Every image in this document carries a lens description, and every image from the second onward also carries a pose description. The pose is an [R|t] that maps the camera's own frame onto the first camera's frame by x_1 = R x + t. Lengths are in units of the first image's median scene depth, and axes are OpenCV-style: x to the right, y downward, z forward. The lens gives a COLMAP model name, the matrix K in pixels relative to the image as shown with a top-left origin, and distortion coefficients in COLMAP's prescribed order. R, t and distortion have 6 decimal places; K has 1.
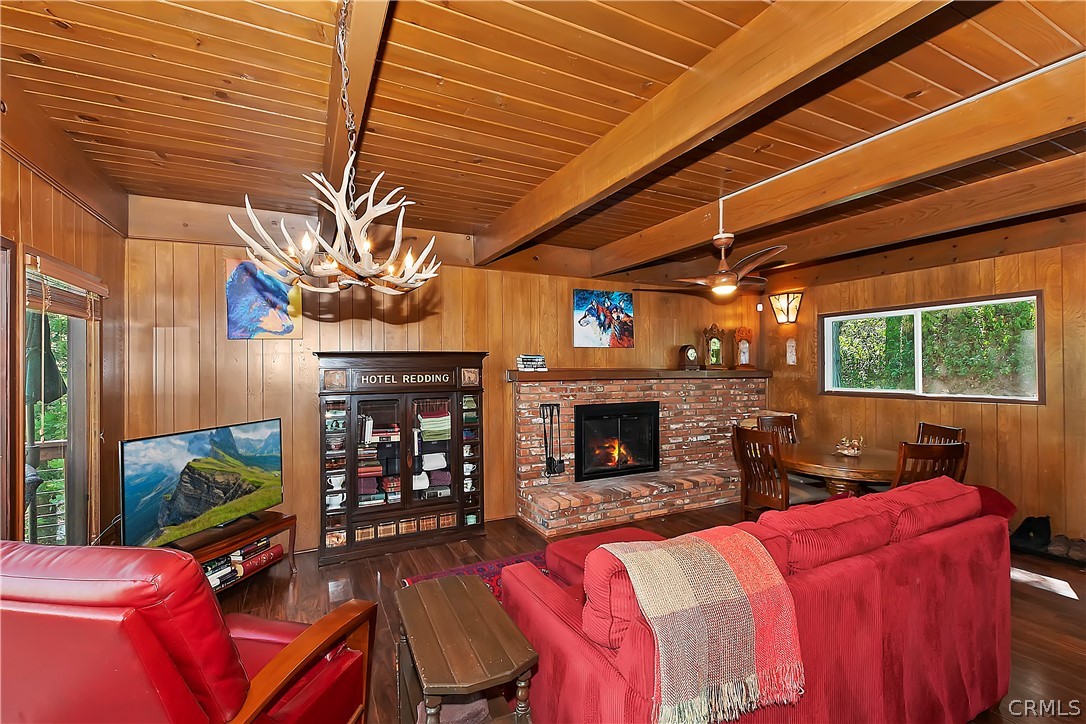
lens RADIAL K [[475.4, 0, 537.2], [0, 475.4, 368.6], [0, 0, 1]] dist [-0.005249, -0.001140]
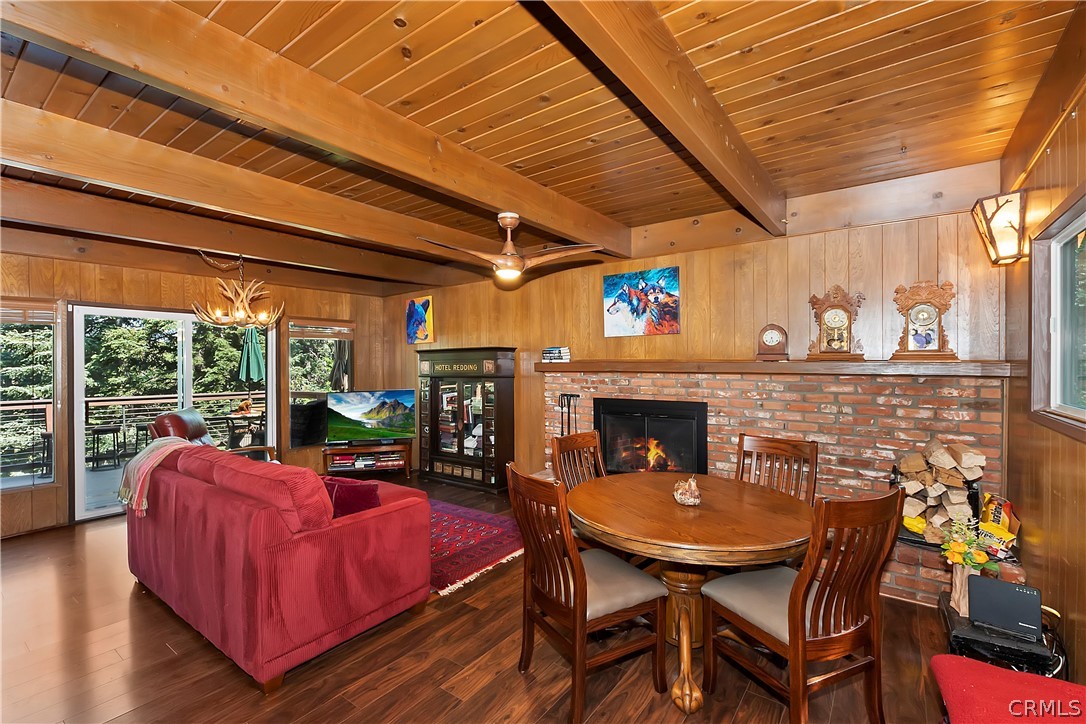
lens RADIAL K [[475.4, 0, 531.4], [0, 475.4, 369.2], [0, 0, 1]] dist [-0.005249, -0.001140]
pose [[0.446151, 0.012410, -0.894872, 0.851439], [0.000574, 0.999900, 0.014152, 0.004978], [0.894957, -0.006828, 0.446099, 0.434902]]
